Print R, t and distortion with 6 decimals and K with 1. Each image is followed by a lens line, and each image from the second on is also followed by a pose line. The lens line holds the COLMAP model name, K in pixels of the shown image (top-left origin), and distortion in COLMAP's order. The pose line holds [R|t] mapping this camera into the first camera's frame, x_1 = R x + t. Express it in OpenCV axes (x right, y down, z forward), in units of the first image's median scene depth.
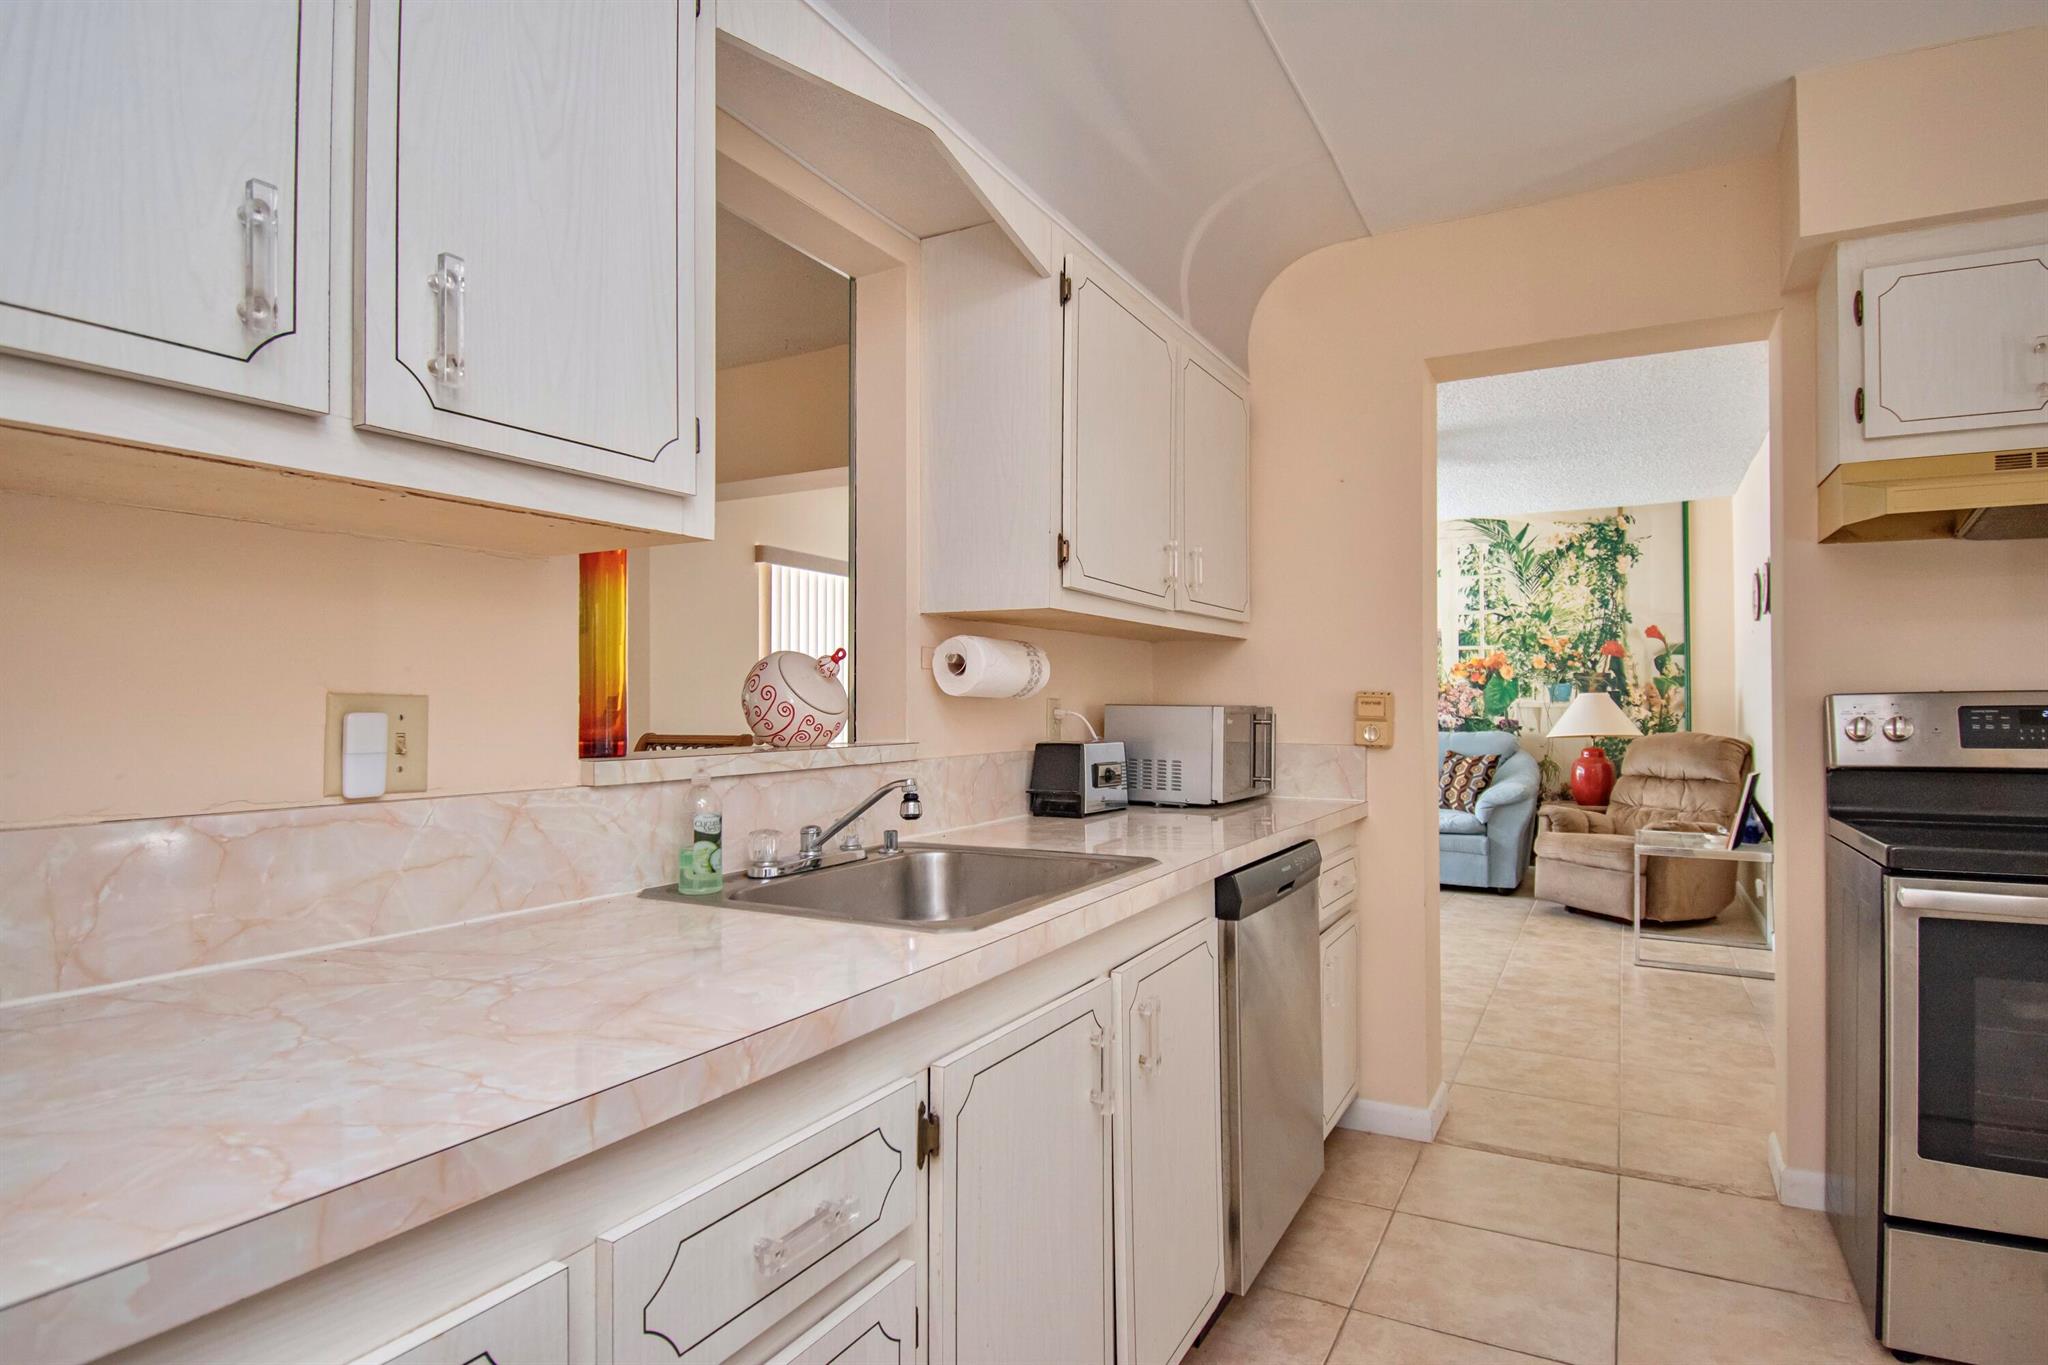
lens RADIAL K [[1084.4, 0, 1024.0], [0, 1084.4, 682.5], [0, 0, 1]] dist [0.002397, -0.017995]
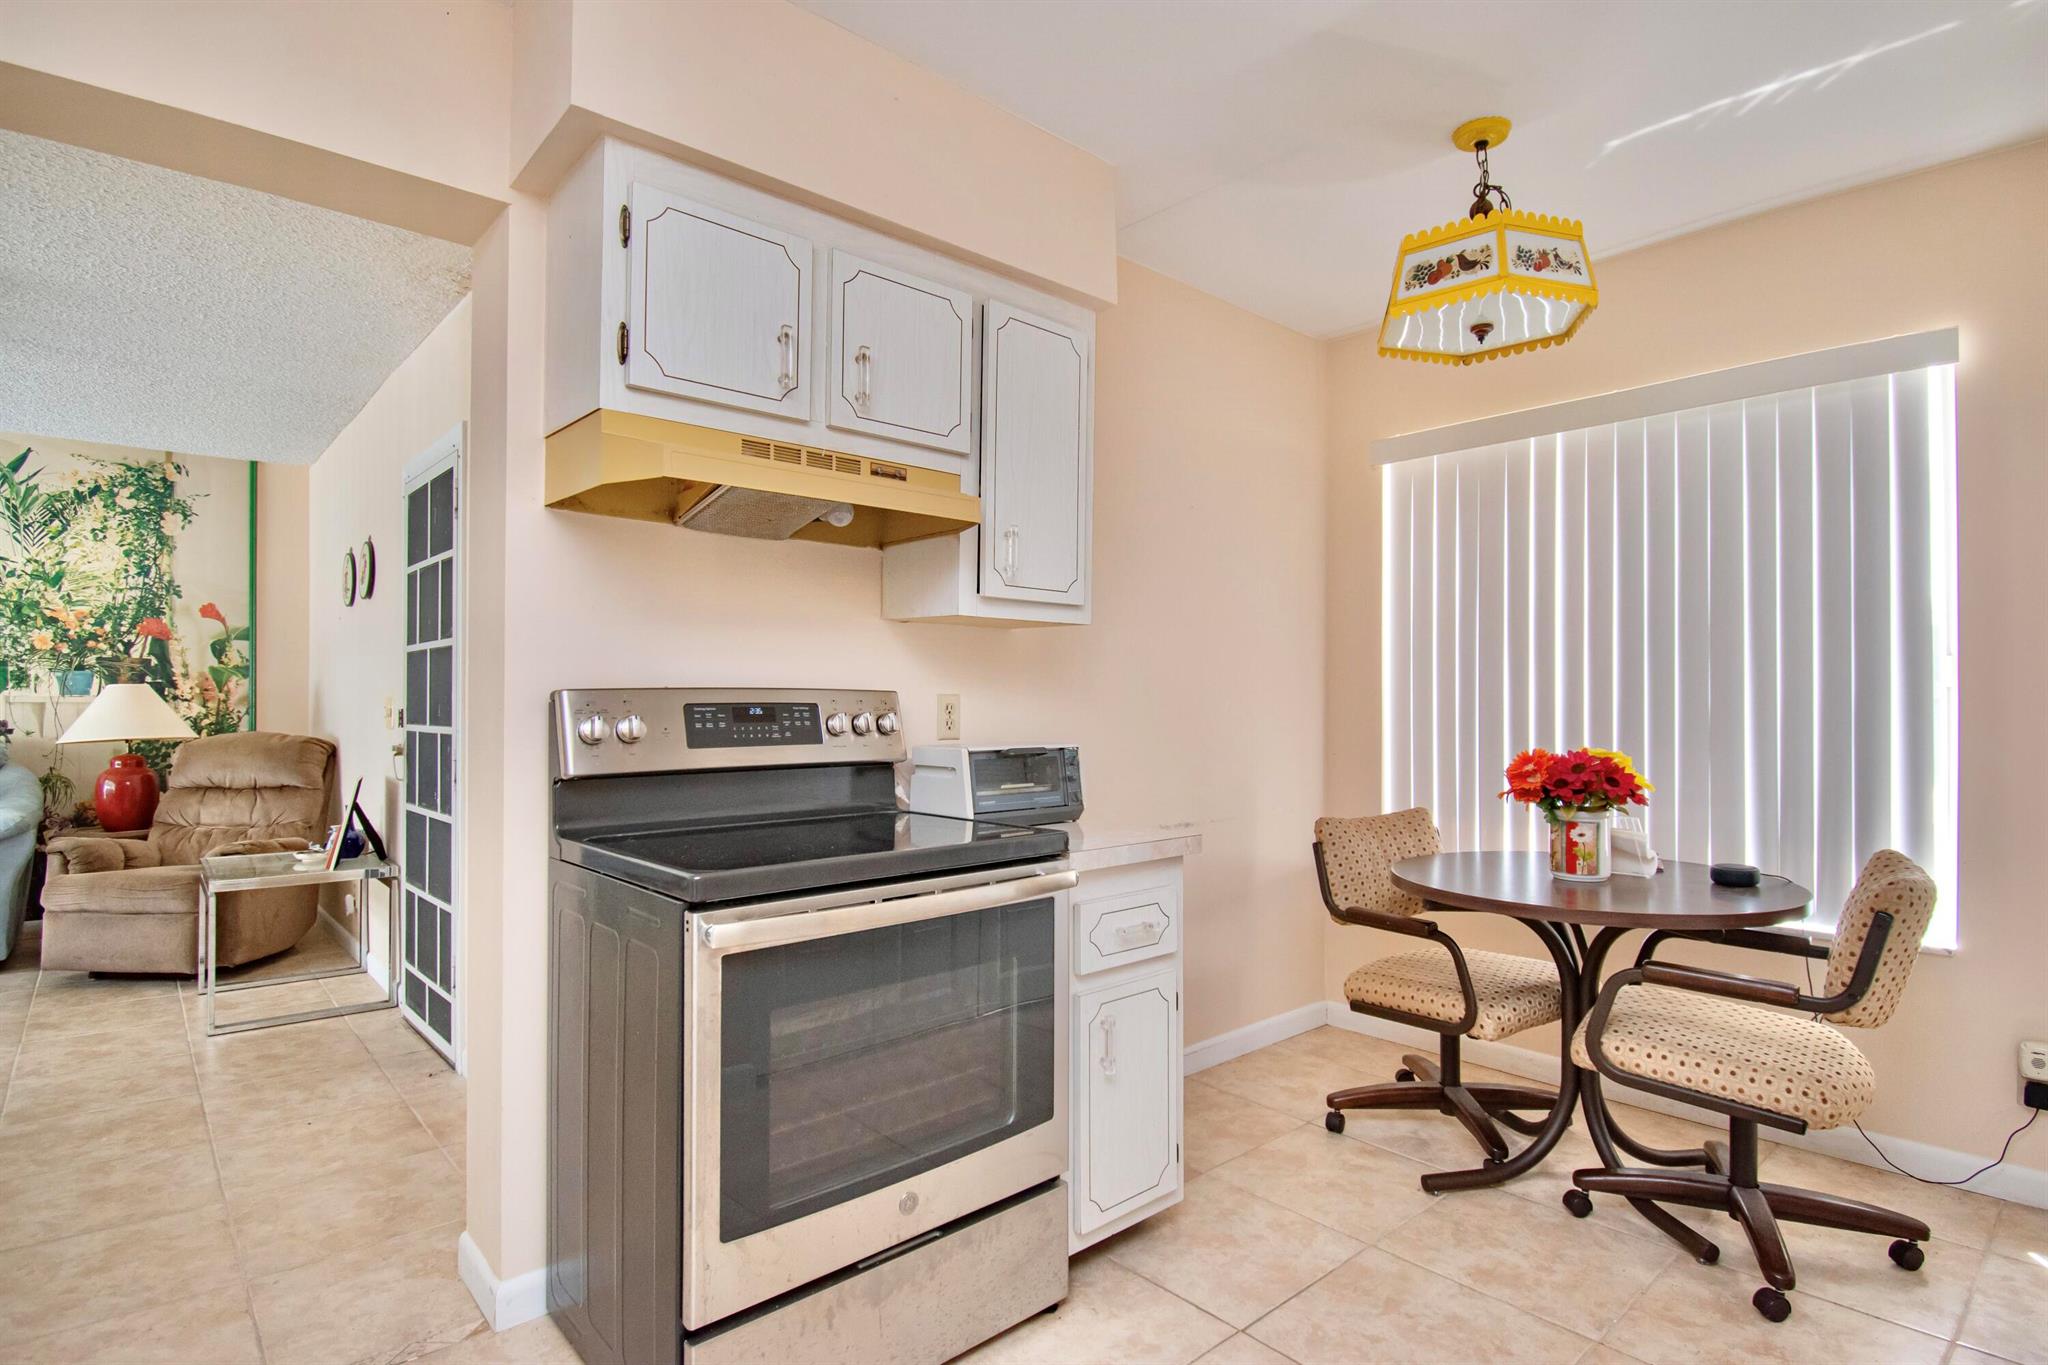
lens RADIAL K [[1030.6, 0, 1017.1], [0, 1030.6, 692.7], [0, 0, 1]] dist [0.017683, -0.026036]
pose [[0.332925, 0.006964, 0.942928, 0.045604], [-0.021240, 0.999774, 0.000115, 0.002342], [-0.942714, -0.020066, 0.332998, 0.160345]]
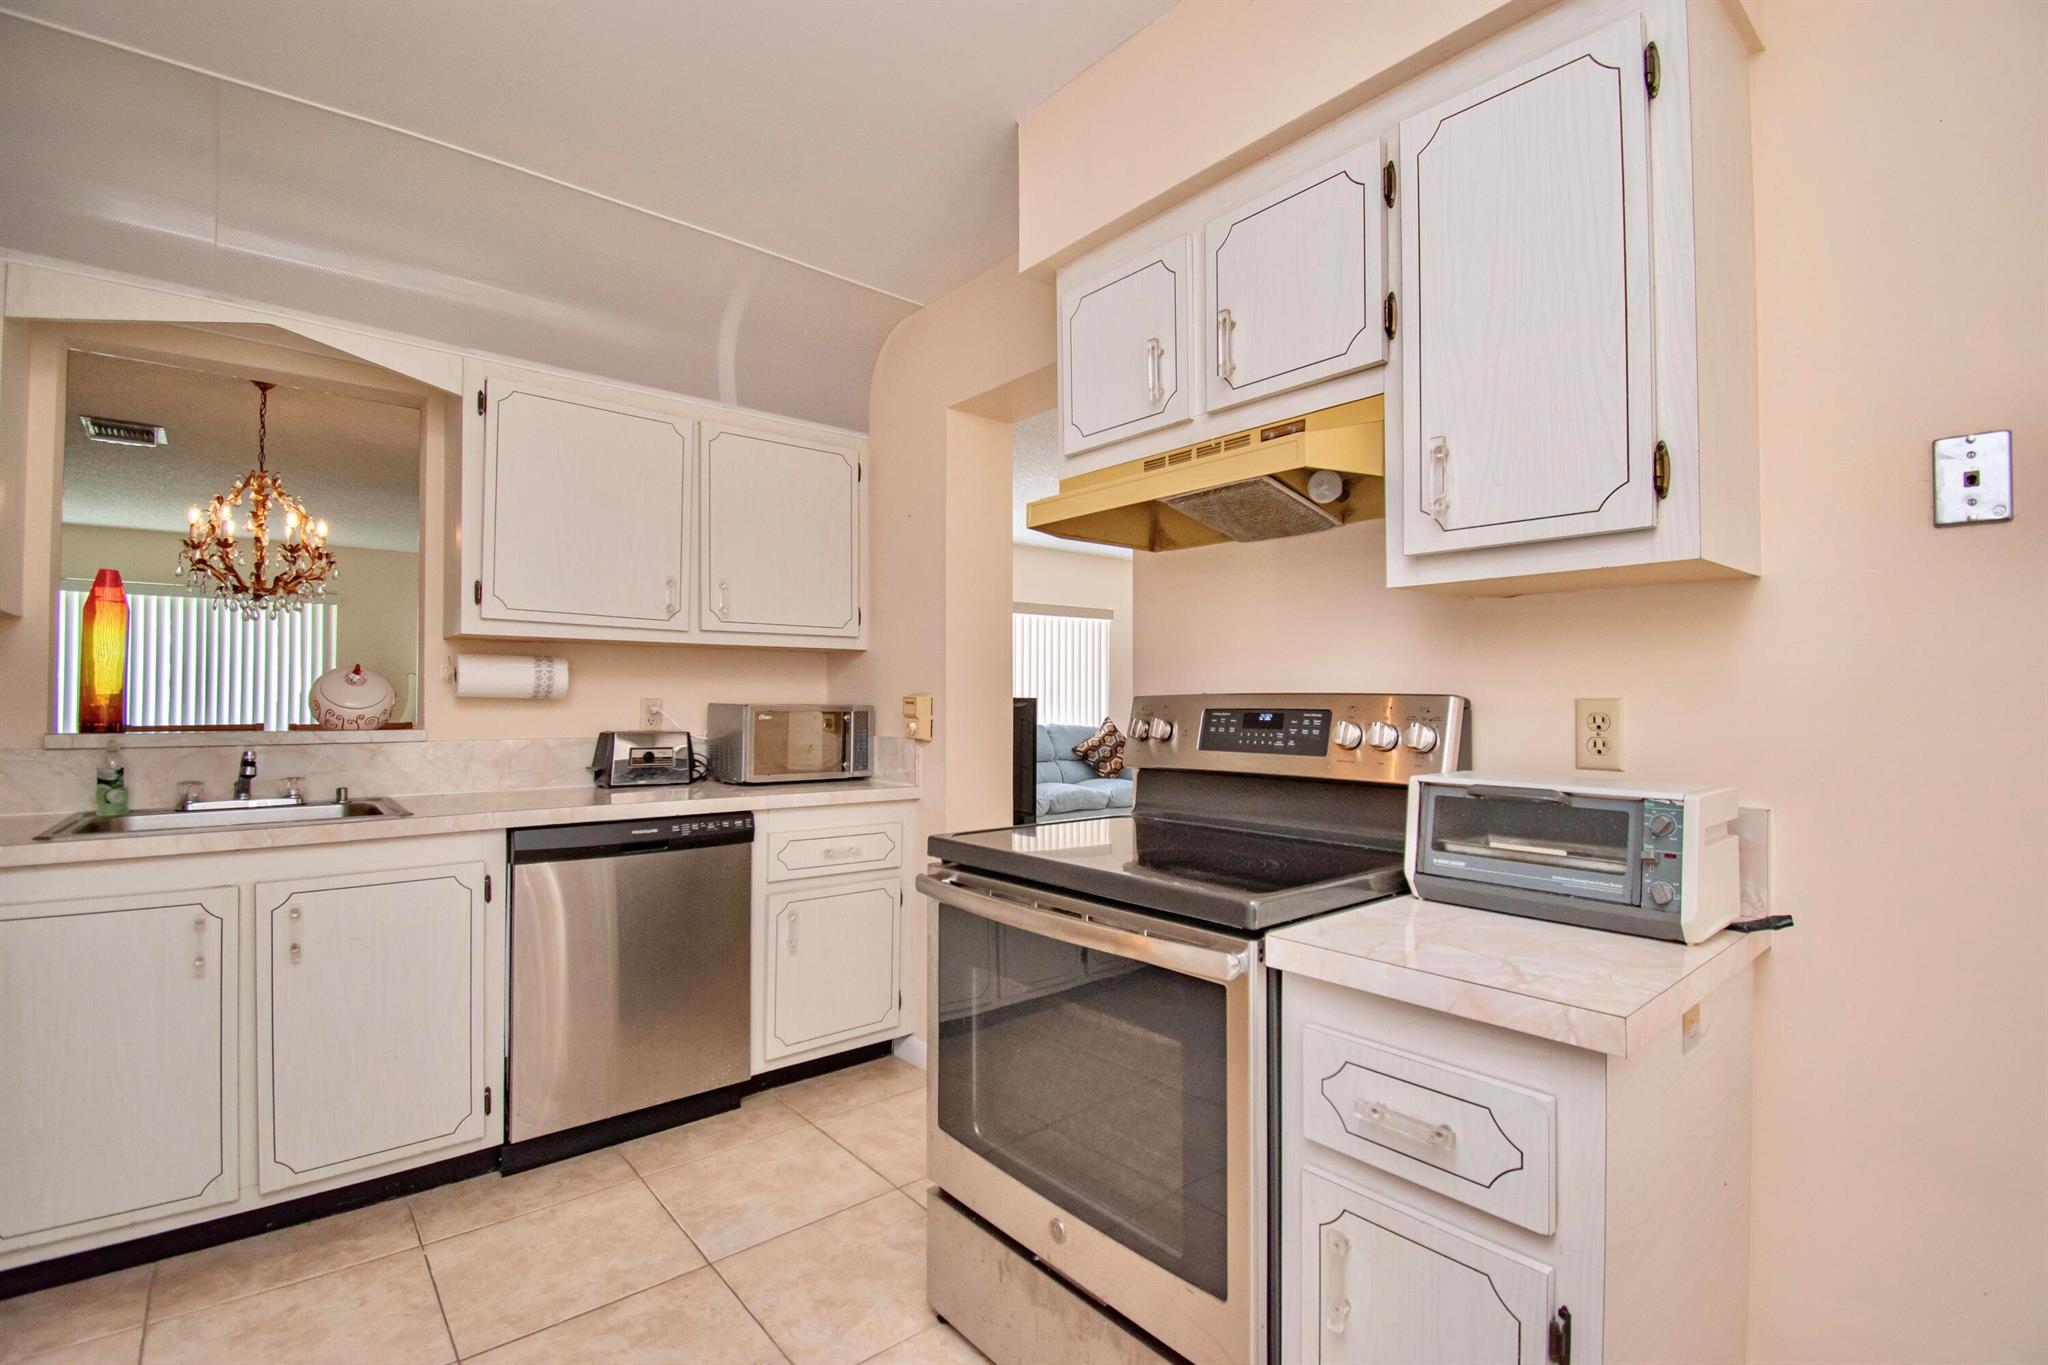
lens RADIAL K [[921.2, 0, 1031.3], [0, 921.2, 687.7], [0, 0, 1]] dist [0.000256, -0.017256]
pose [[0.933373, -0.002034, -0.358903, 0.382022], [0.003756, 0.999985, 0.004101, -0.000531], [0.358889, -0.005176, 0.933366, 0.053791]]
